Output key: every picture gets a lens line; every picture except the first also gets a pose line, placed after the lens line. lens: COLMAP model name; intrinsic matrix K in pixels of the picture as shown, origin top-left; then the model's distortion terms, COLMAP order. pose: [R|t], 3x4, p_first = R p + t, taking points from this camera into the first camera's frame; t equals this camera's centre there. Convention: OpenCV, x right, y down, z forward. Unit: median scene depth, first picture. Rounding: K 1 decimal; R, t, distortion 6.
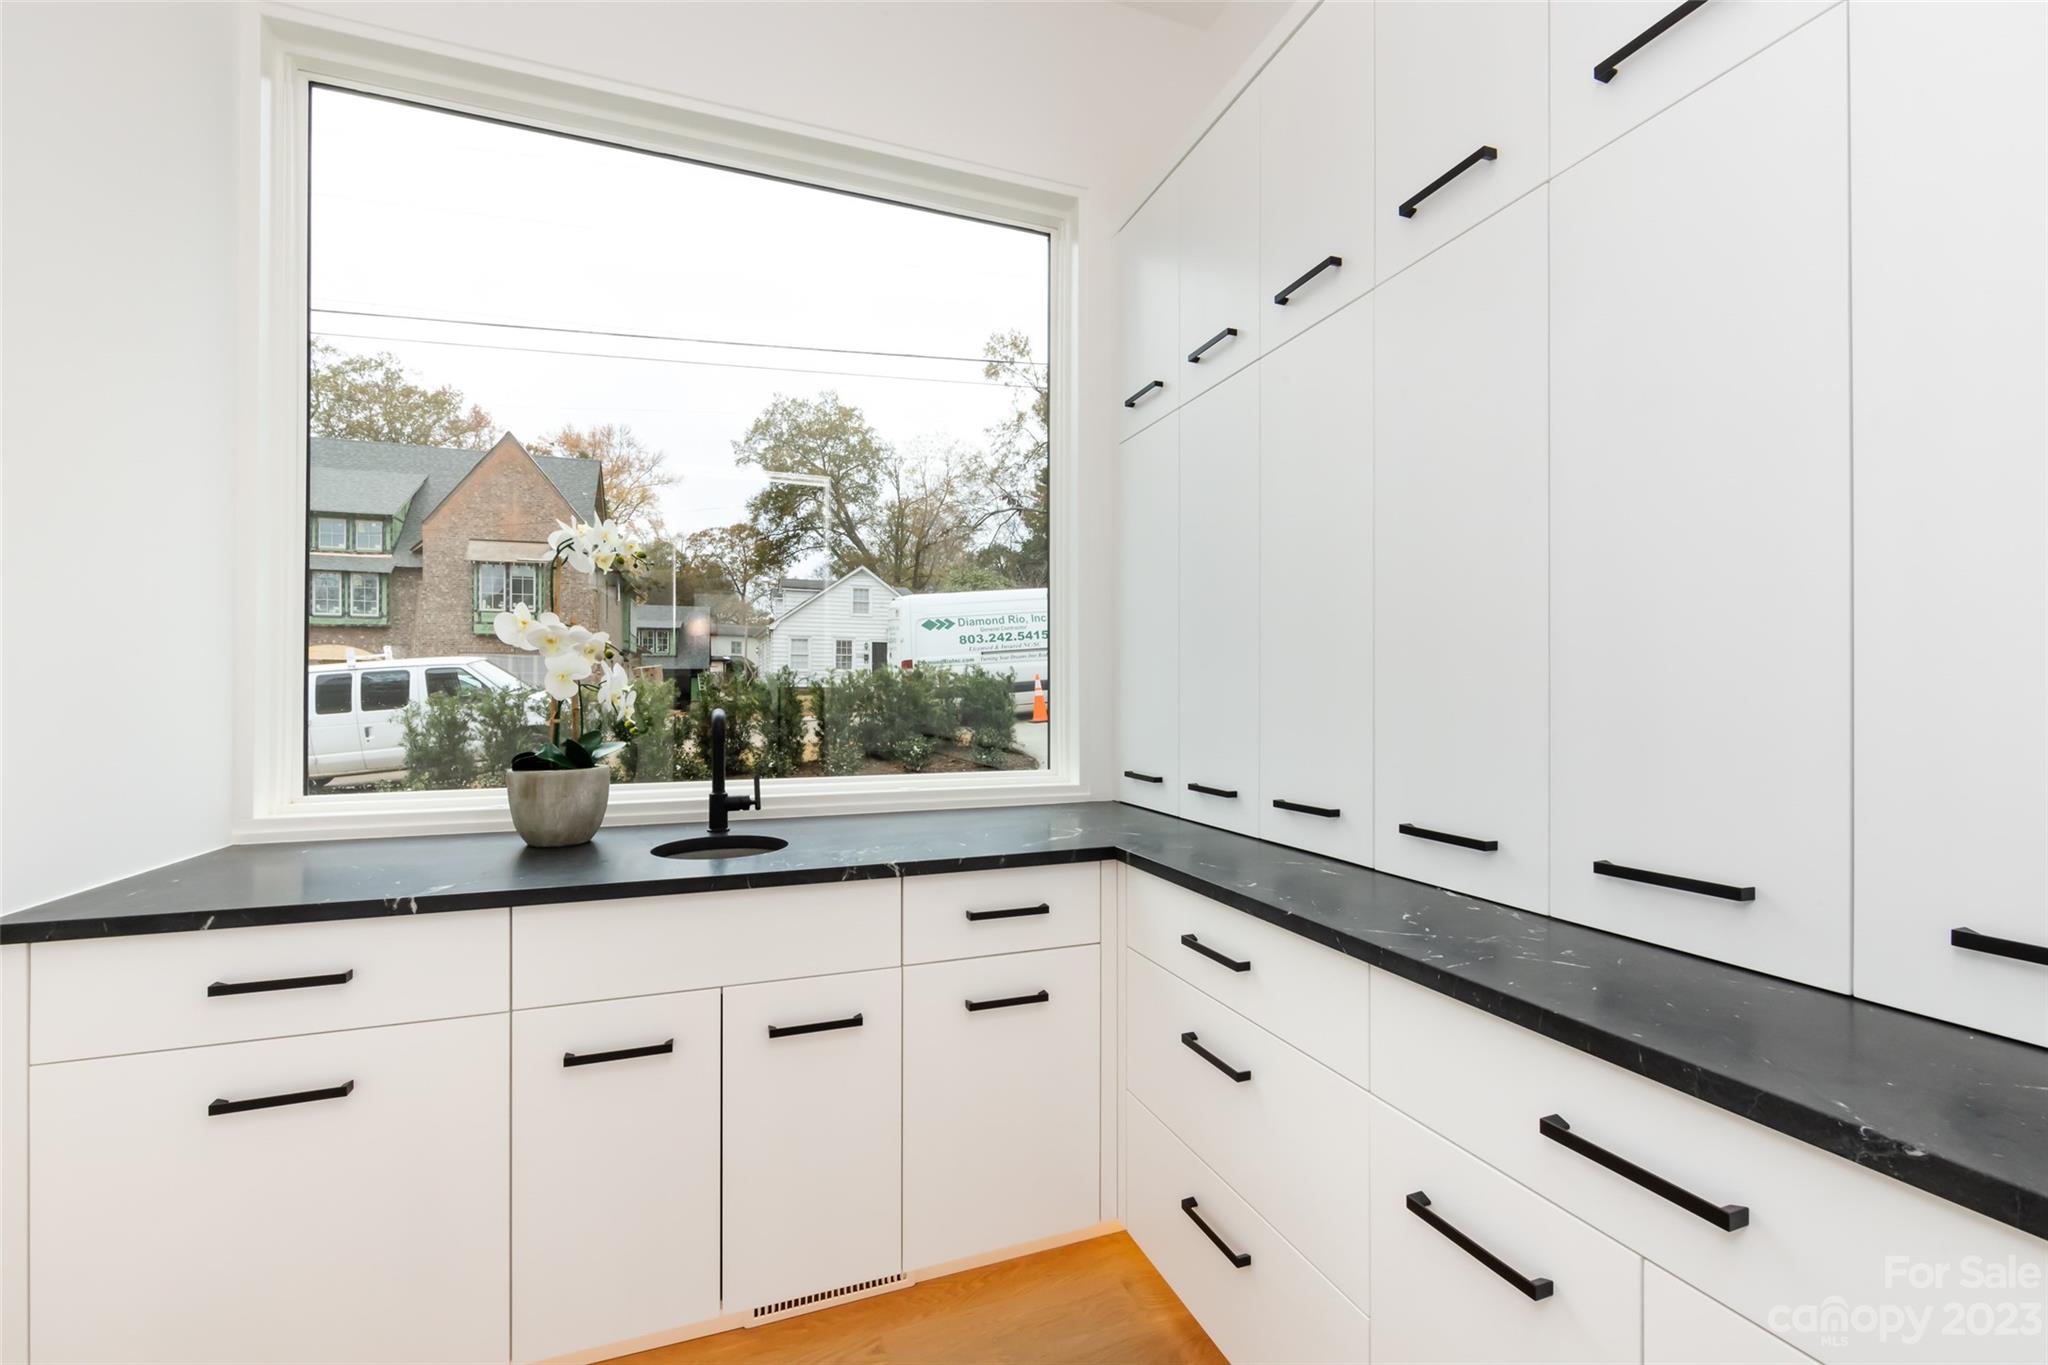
lens RADIAL K [[809.6, 0, 1017.7], [0, 809.6, 678.7], [0, 0, 1]] dist [-0.003985, -0.000814]
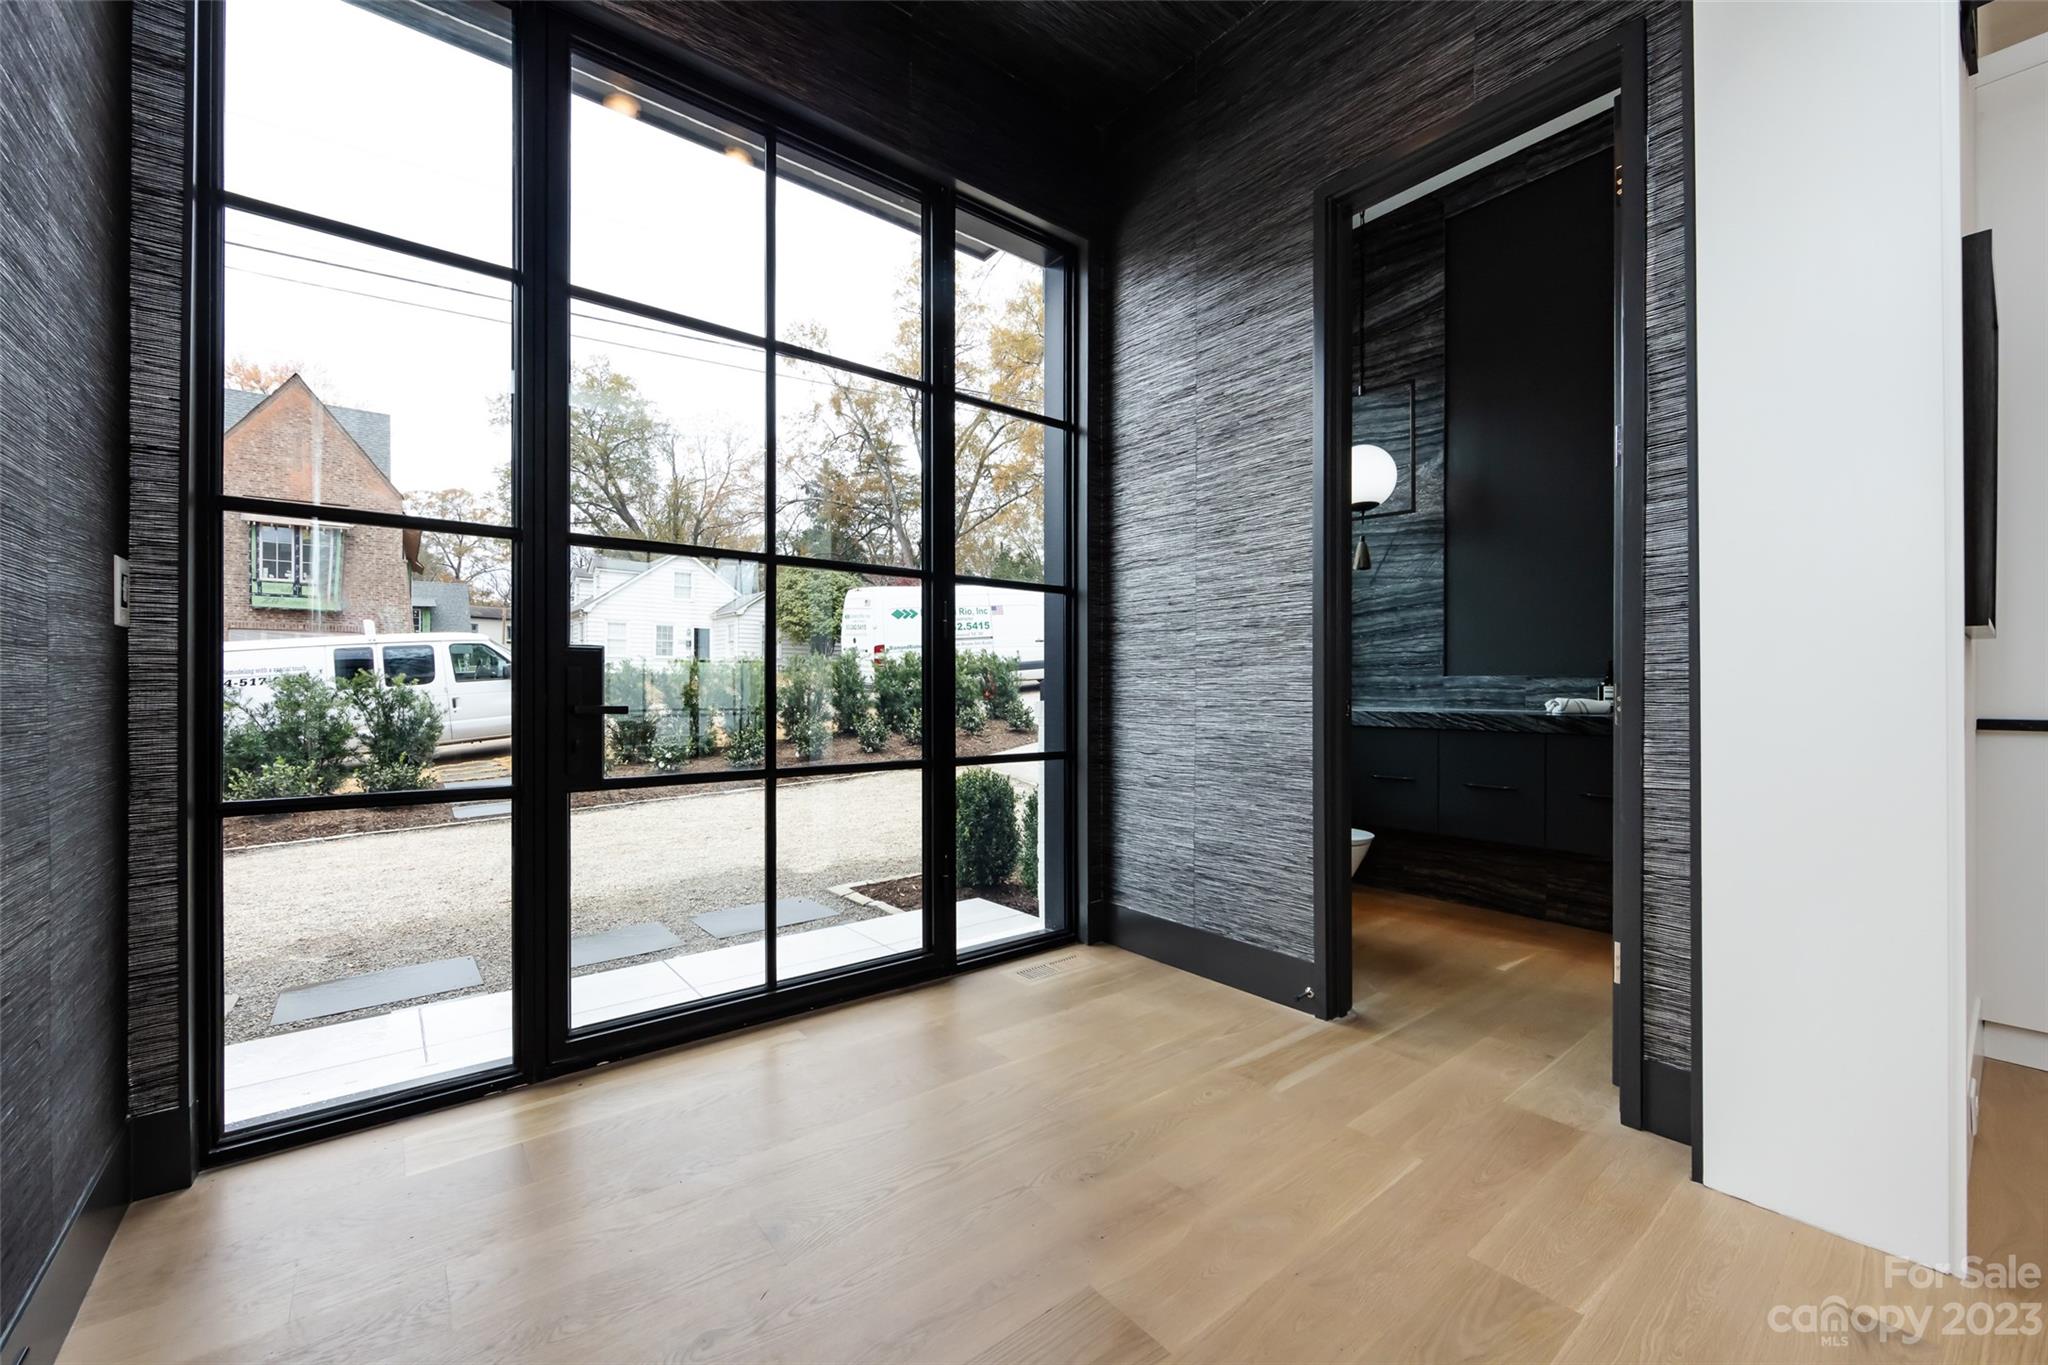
lens RADIAL K [[809.6, 0, 1027.3], [0, 809.6, 681.8], [0, 0, 1]] dist [-0.003985, -0.000814]
pose [[0.943053, 0.003524, 0.332623, -0.126894], [-0.007549, 0.999913, 0.010809, 0.006087], [-0.332556, -0.012704, 0.942998, -0.058081]]
